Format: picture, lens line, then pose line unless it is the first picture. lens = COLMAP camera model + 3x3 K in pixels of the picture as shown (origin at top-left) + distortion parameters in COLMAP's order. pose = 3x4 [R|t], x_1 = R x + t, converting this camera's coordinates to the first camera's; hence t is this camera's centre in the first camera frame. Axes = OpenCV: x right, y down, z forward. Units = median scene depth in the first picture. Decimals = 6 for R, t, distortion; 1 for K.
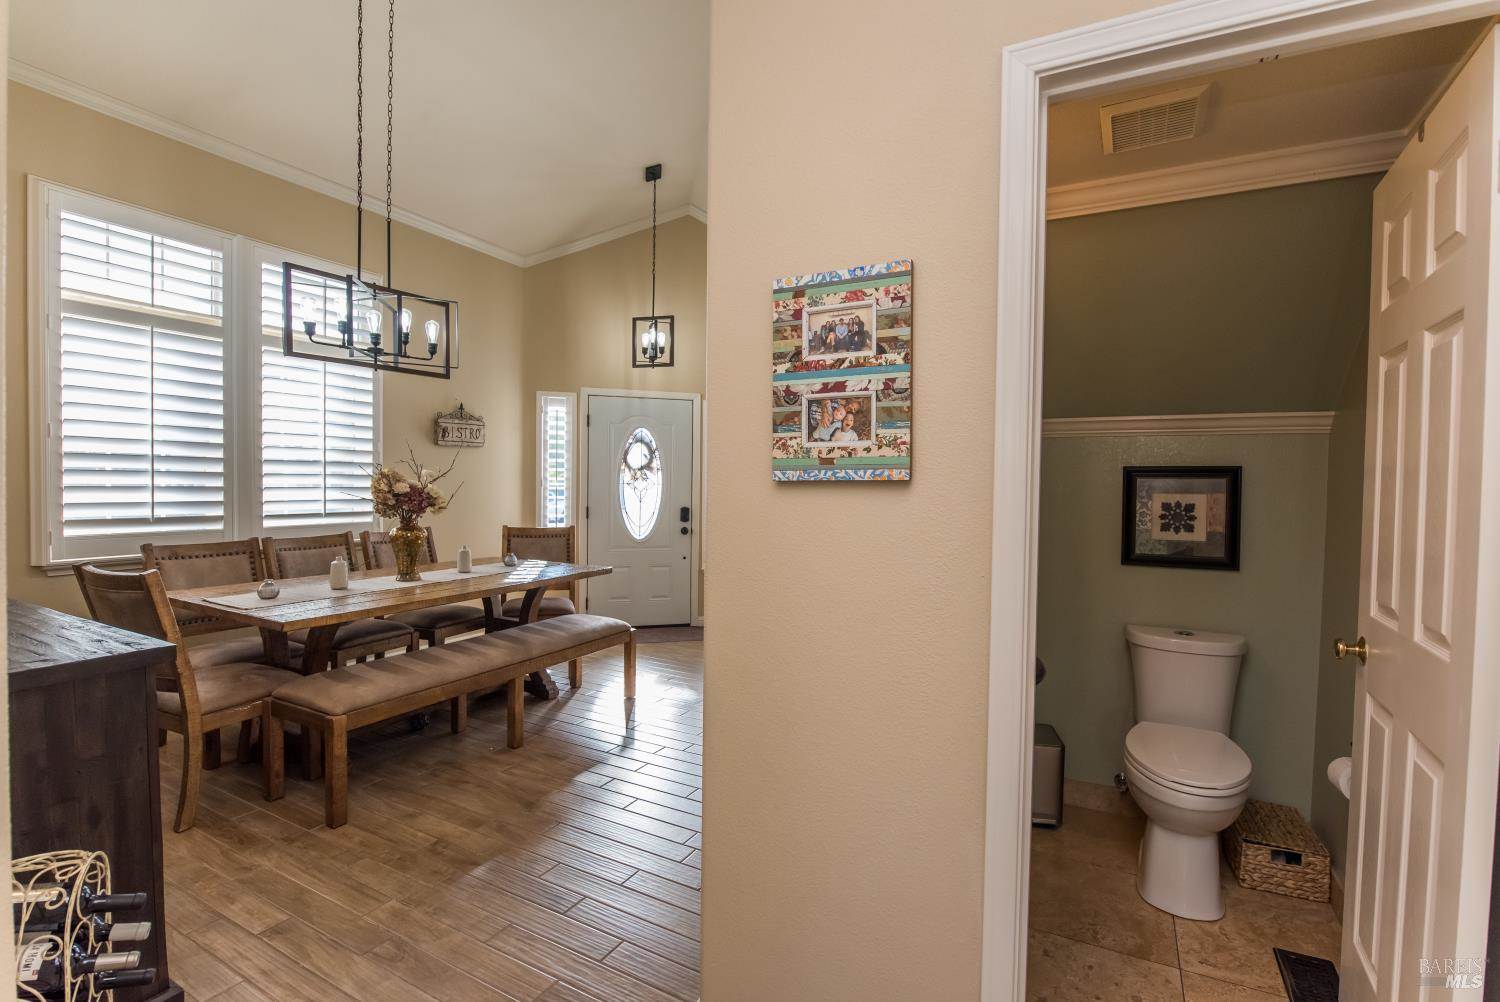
lens RADIAL K [[680.9, 0, 753.4], [0, 680.9, 501.9], [0, 0, 1]] dist [0.000622, -0.012663]
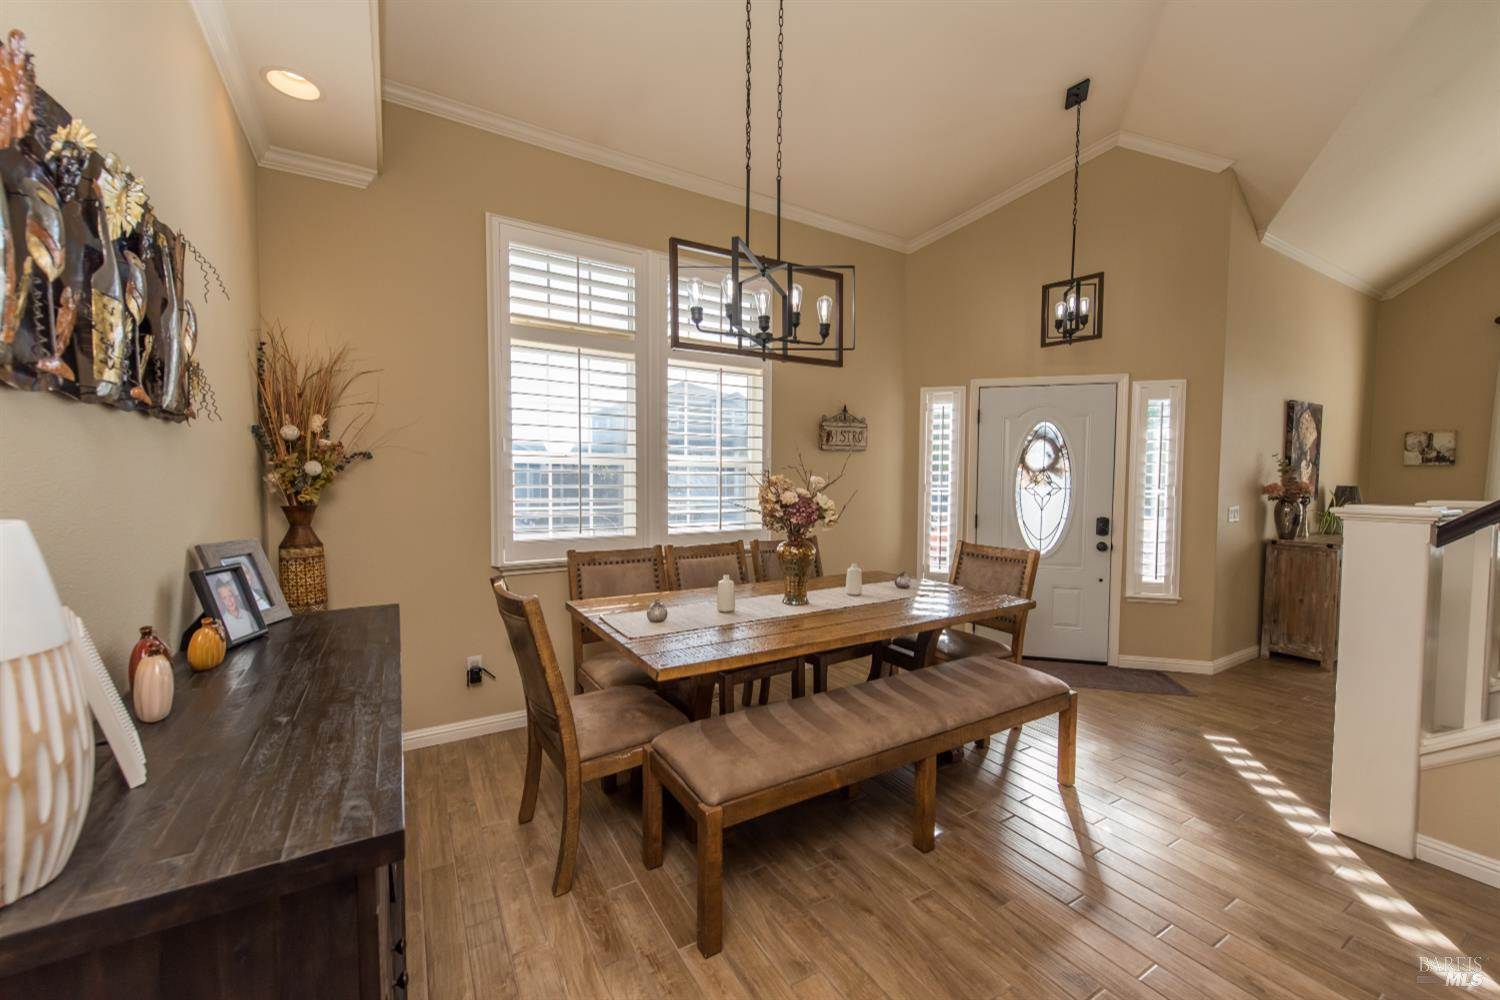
lens RADIAL K [[581.2, 0, 750.0], [0, 581.2, 500.0], [0, 0, 1]] dist [0.000120, -0.000243]
pose [[0.857682, 0.008957, -0.514103, -0.179625], [-0.009075, 0.999956, 0.002281, -0.018166], [0.514100, 0.002709, 0.857726, 0.338713]]
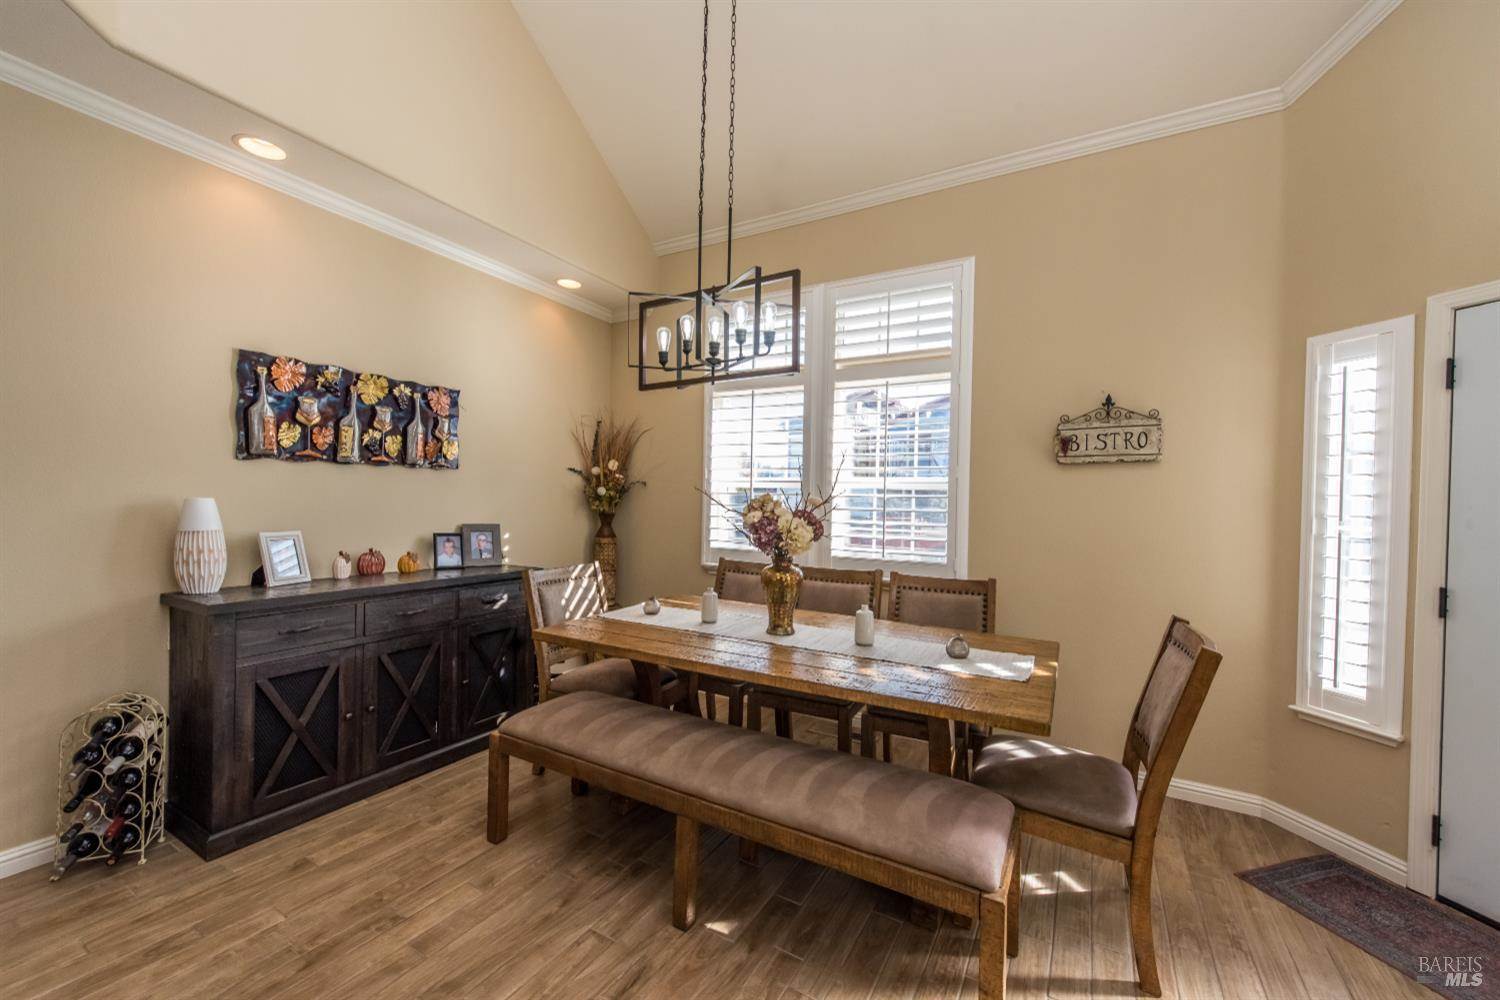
lens RADIAL K [[563.9, 0, 749.7], [0, 563.9, 512.4], [0, 0, 1]] dist [0.000358, 0.000006]
pose [[-0.023778, 0.007447, -0.999690, 0.165612], [-0.049930, 0.998715, 0.008627, -0.032649], [0.998470, 0.050119, -0.023376, 0.995598]]
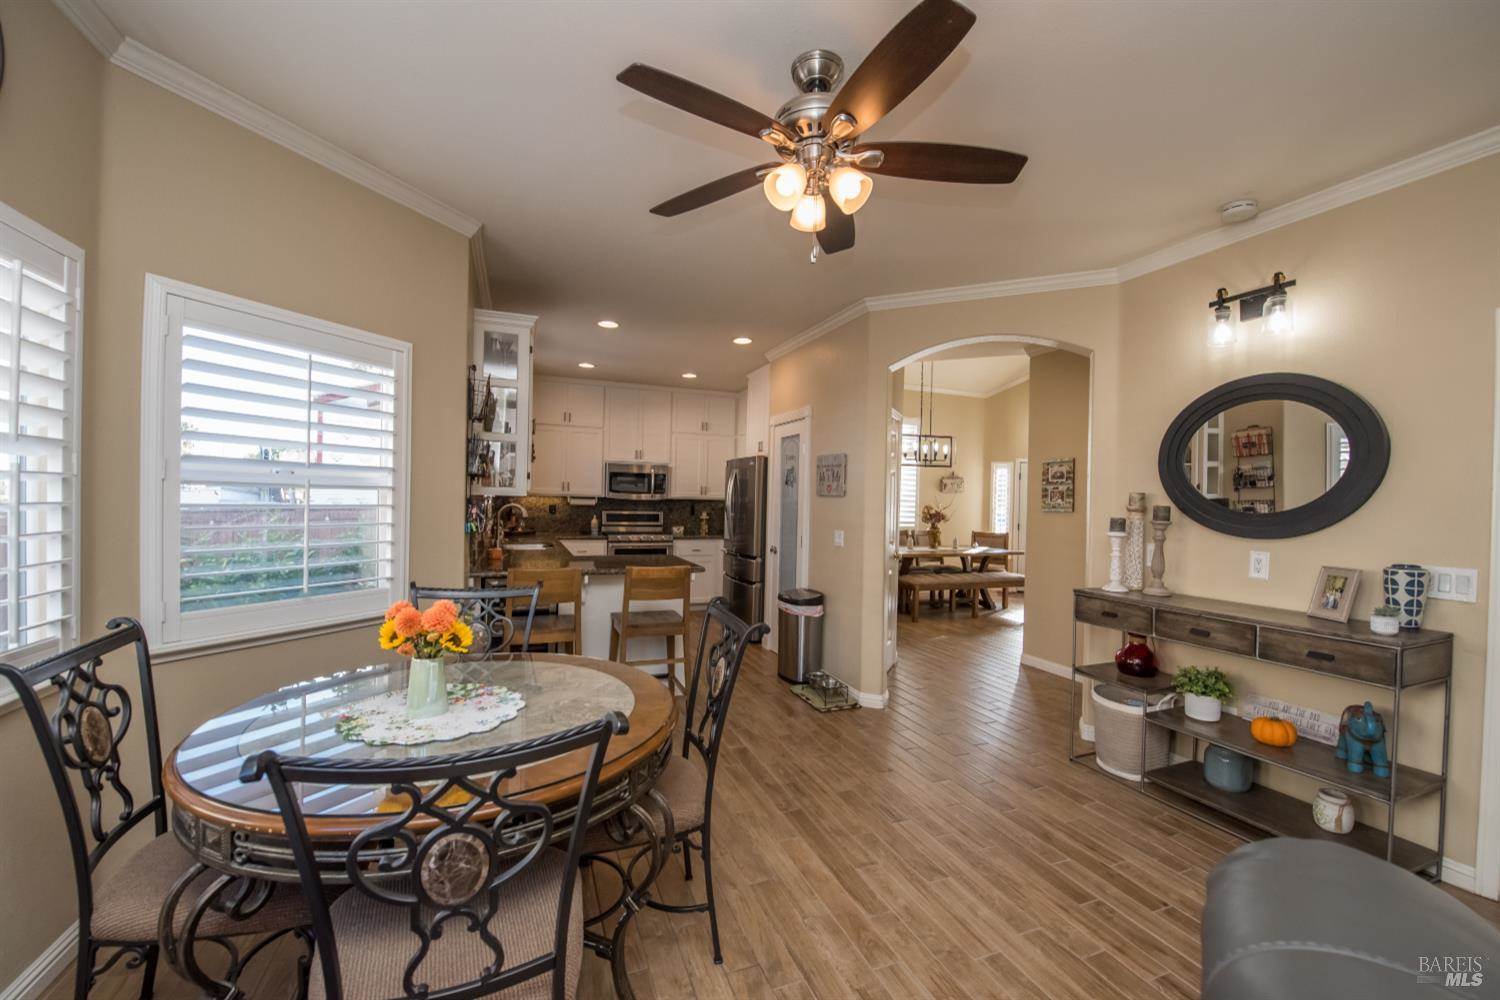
lens RADIAL K [[581.2, 0, 750.0], [0, 581.2, 500.0], [0, 0, 1]] dist [0.000120, -0.000243]
pose [[0.754108, 0.002783, -0.656744, 0.386024], [-0.031819, 0.998971, -0.032303, 0.027028], [0.655979, 0.045257, 0.753421, -1.061688]]
